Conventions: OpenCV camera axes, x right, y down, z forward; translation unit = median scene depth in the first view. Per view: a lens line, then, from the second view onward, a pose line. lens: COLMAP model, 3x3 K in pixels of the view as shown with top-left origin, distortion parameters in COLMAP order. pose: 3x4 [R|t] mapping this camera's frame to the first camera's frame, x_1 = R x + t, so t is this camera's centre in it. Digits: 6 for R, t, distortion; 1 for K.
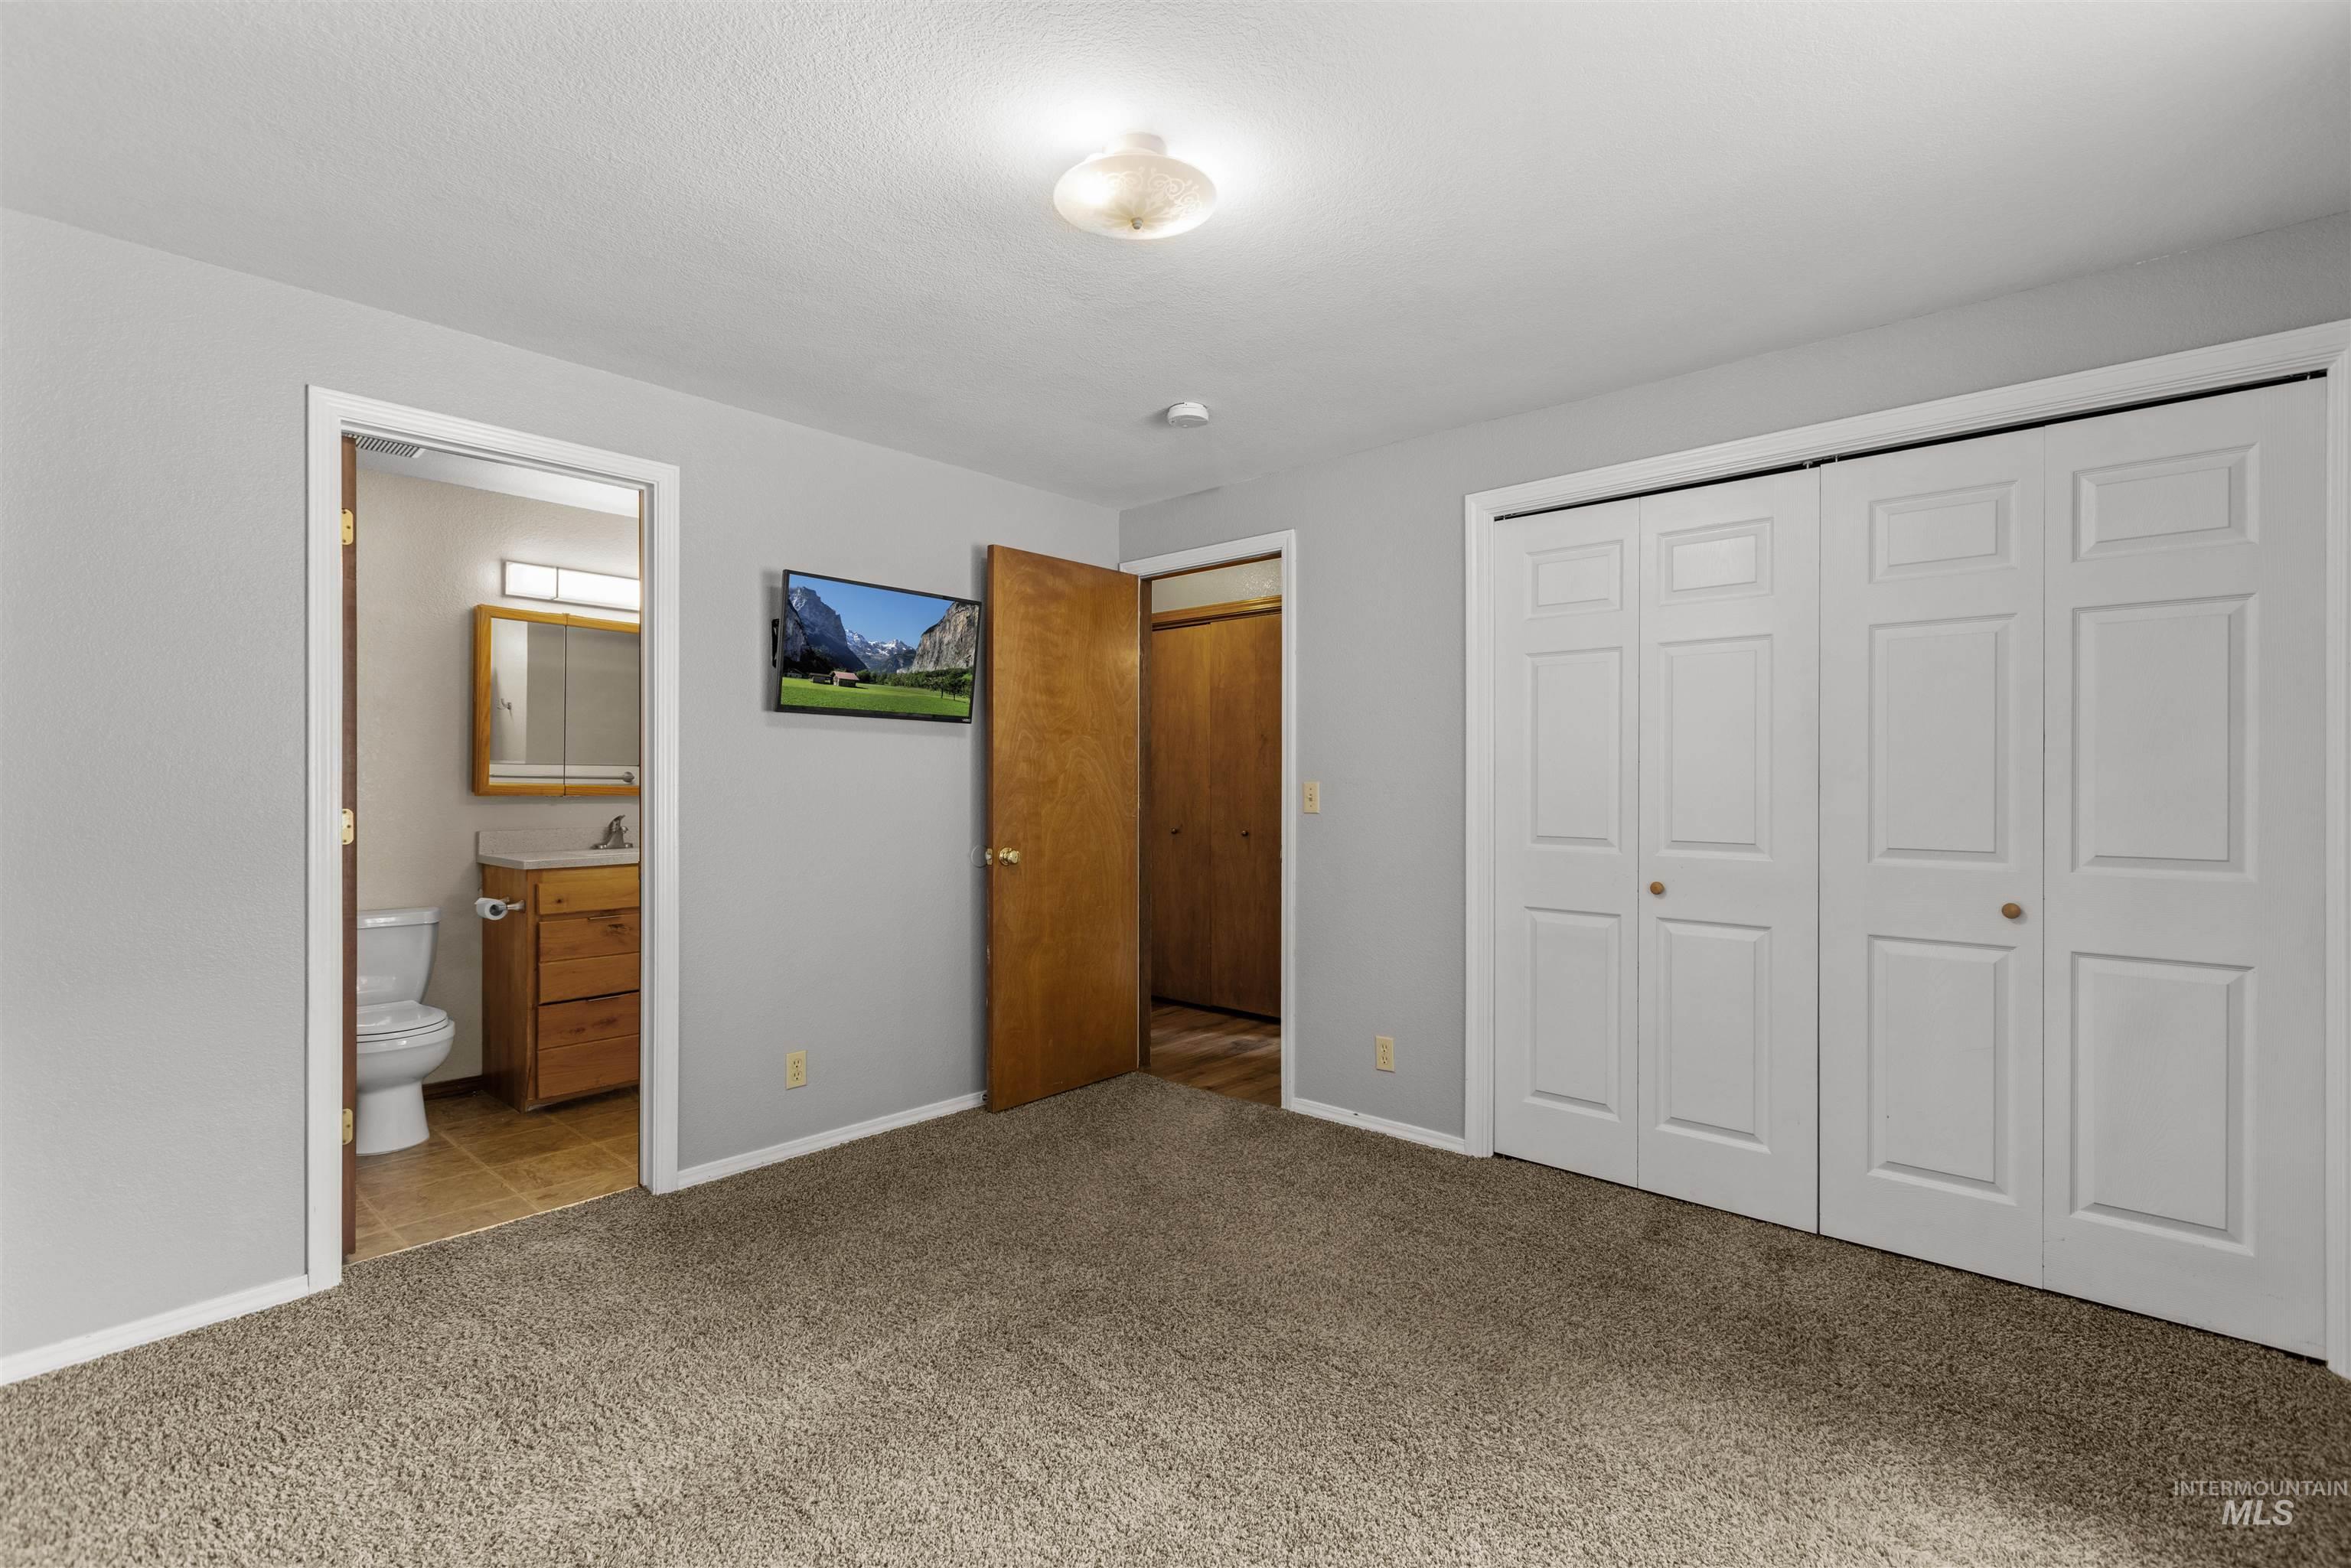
lens RADIAL K [[1048.9, 0, 1186.5], [0, 1048.9, 786.7], [0, 0, 1]] dist [0.001733, -0.000514]
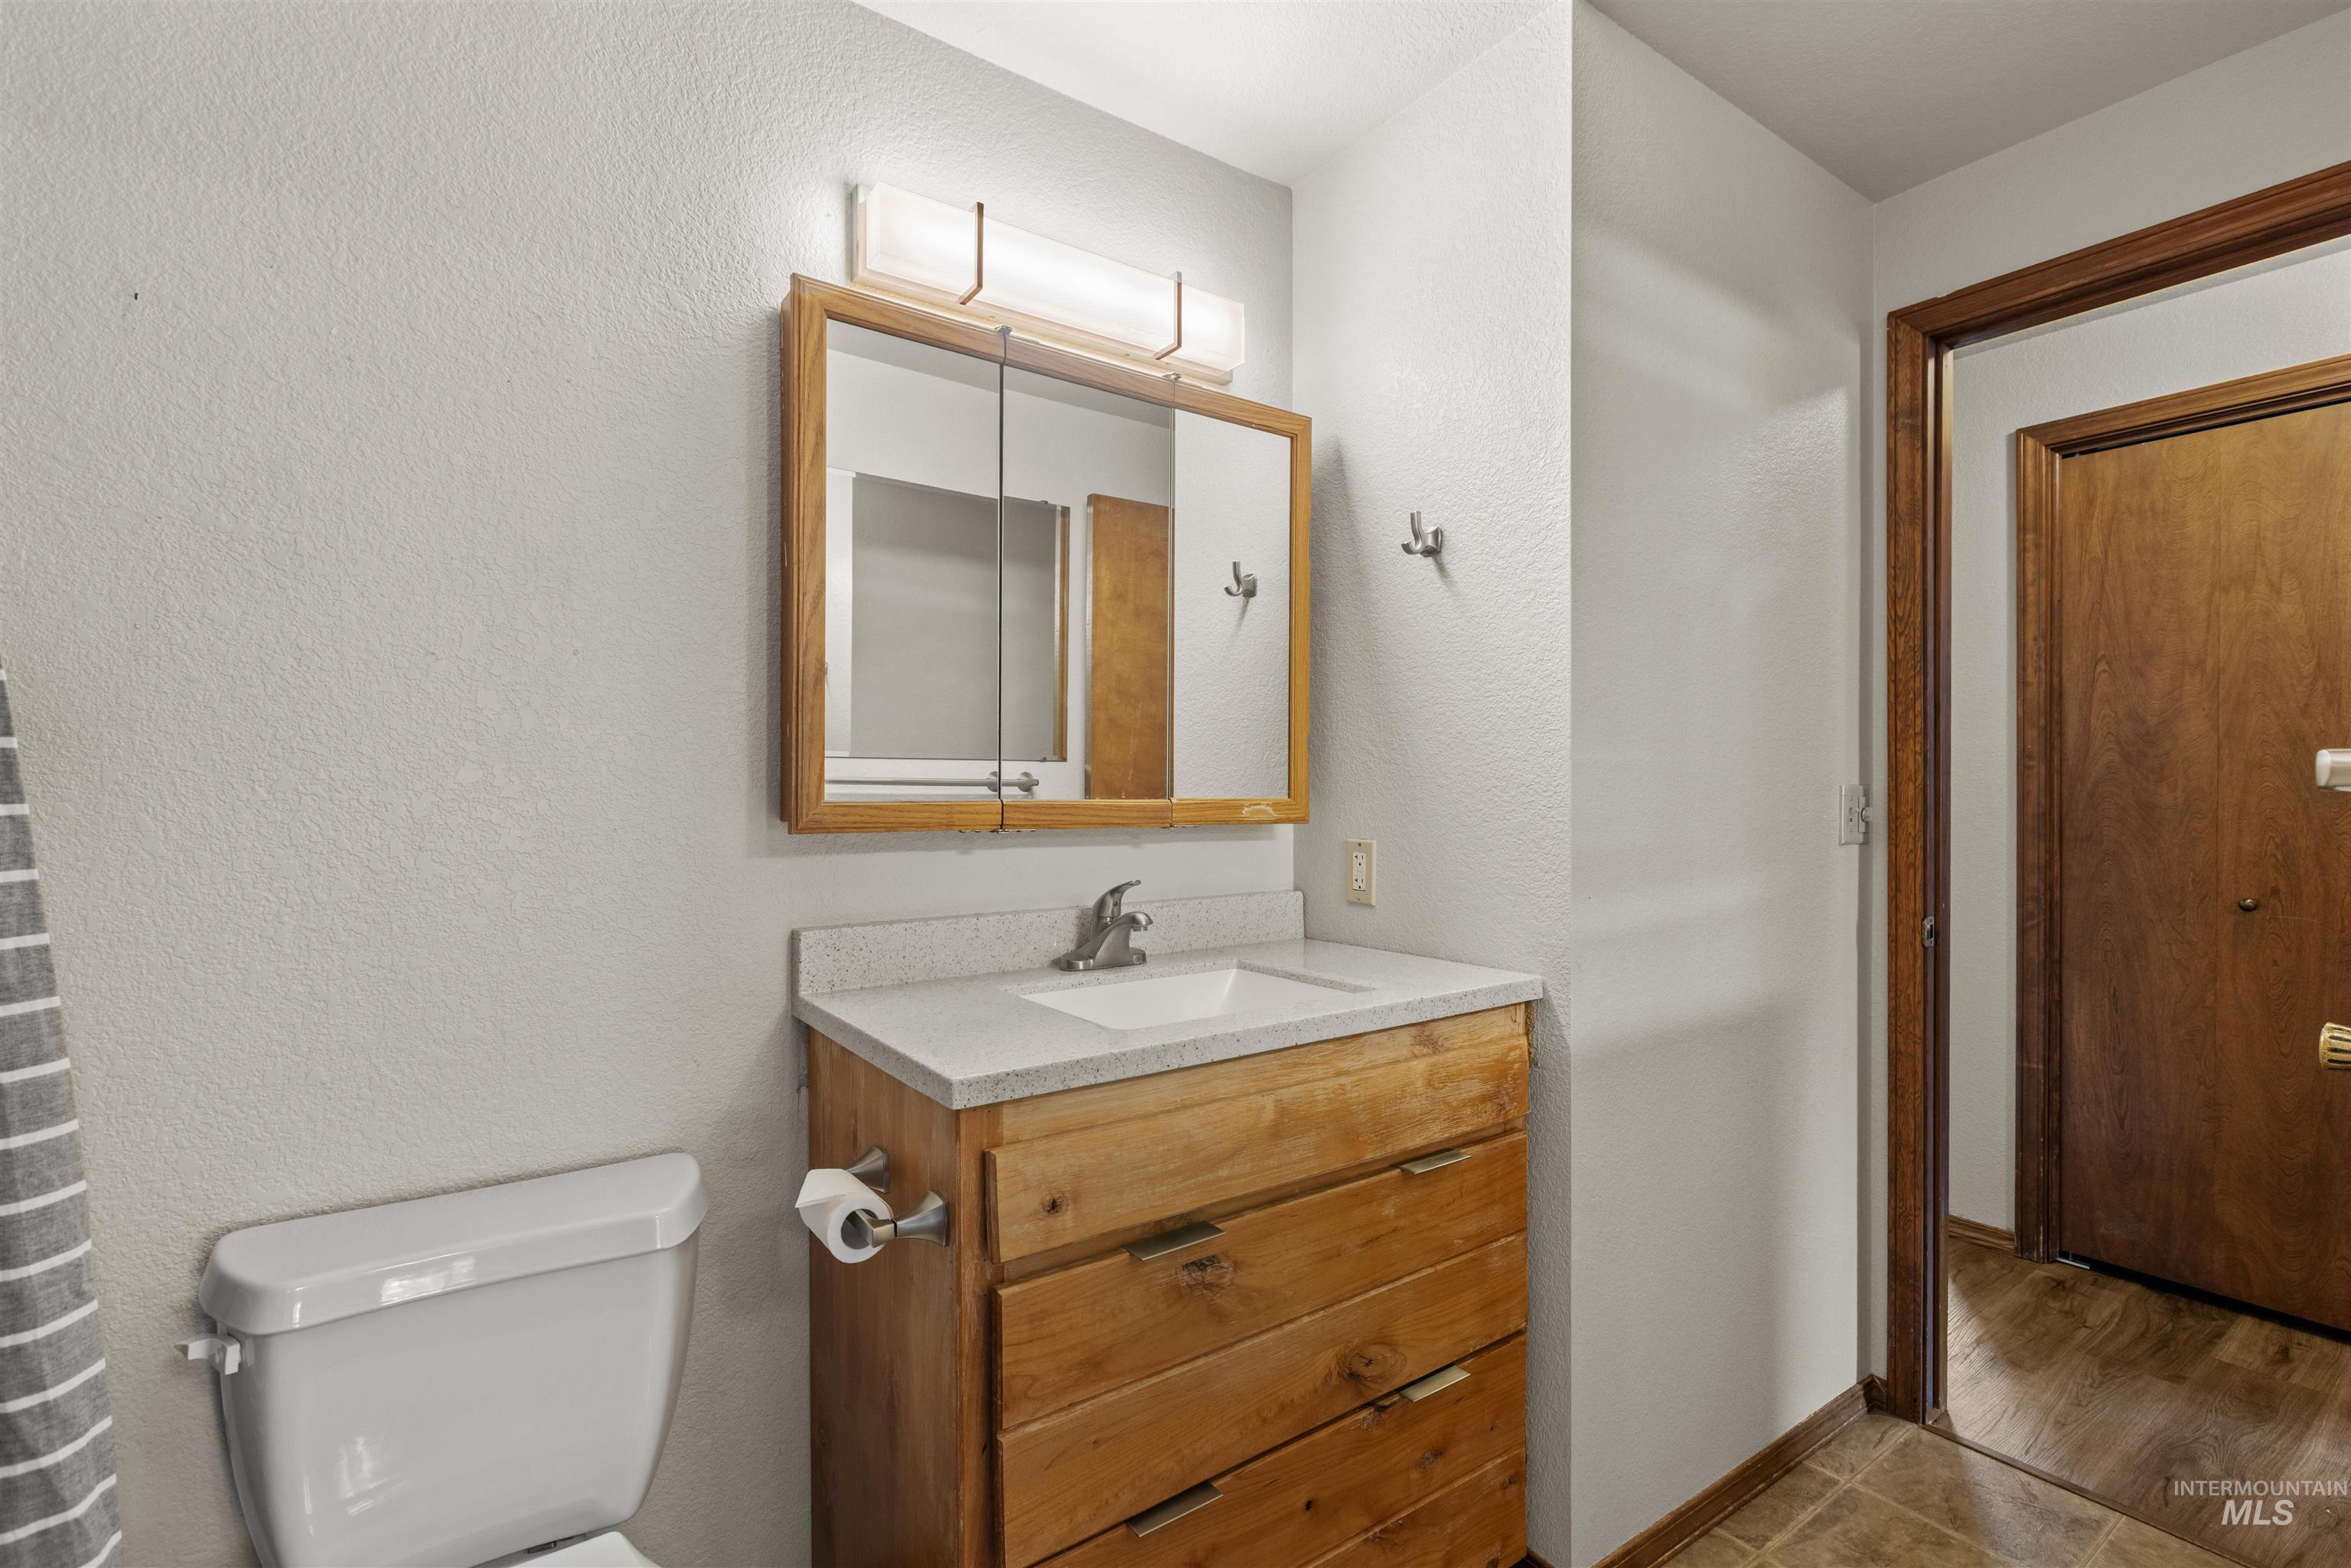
lens RADIAL K [[1063.1, 0, 1184.7], [0, 1063.1, 795.3], [0, 0, 1]] dist [0.008417, -0.004377]
pose [[0.975854, -0.006084, -0.218340, -0.446176], [0.005064, 0.999974, -0.005229, -0.001685], [0.218366, 0.003997, 0.975859, 0.647244]]
